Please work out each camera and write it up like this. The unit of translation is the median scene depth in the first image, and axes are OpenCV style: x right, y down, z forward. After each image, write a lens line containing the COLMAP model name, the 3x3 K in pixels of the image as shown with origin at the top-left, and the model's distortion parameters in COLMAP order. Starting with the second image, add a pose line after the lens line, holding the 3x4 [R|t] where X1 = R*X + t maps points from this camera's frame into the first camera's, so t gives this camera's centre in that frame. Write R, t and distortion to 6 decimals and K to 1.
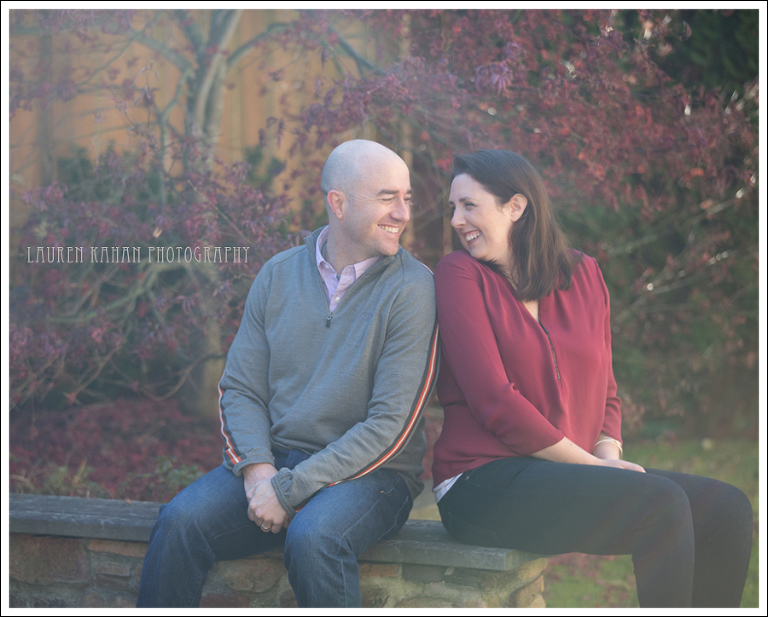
lens RADIAL K [[2752.6, 0, 384.0], [0, 2752.6, 308.5], [0, 0, 1]] dist [0.032270, 0.691655]
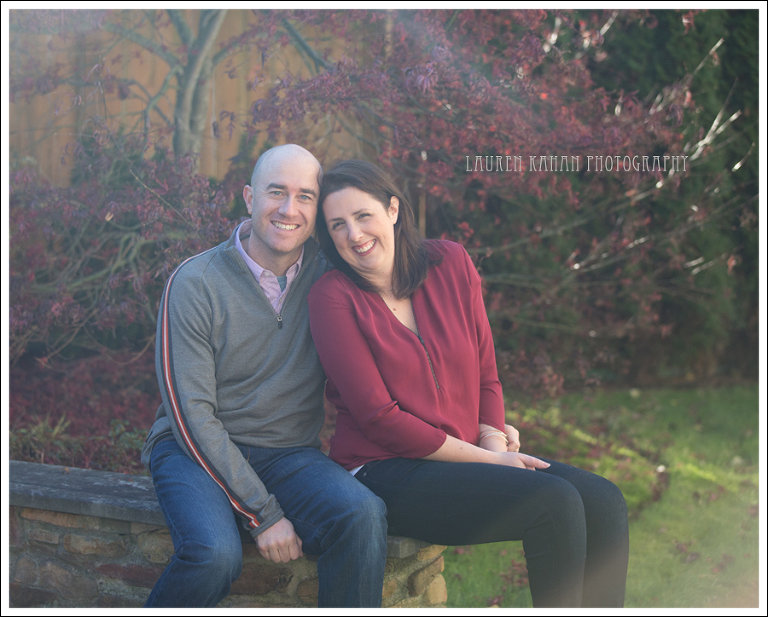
lens RADIAL K [[2137.8, 0, 384.0], [0, 2137.8, 308.5], [0, 0, 1]] dist [-0.099021, -1.218430]
pose [[0.999760, 0.019059, -0.010791, 0.033456], [-0.018776, 0.999493, 0.025723, -0.014086], [0.011276, -0.025514, 0.999611, 0.151327]]
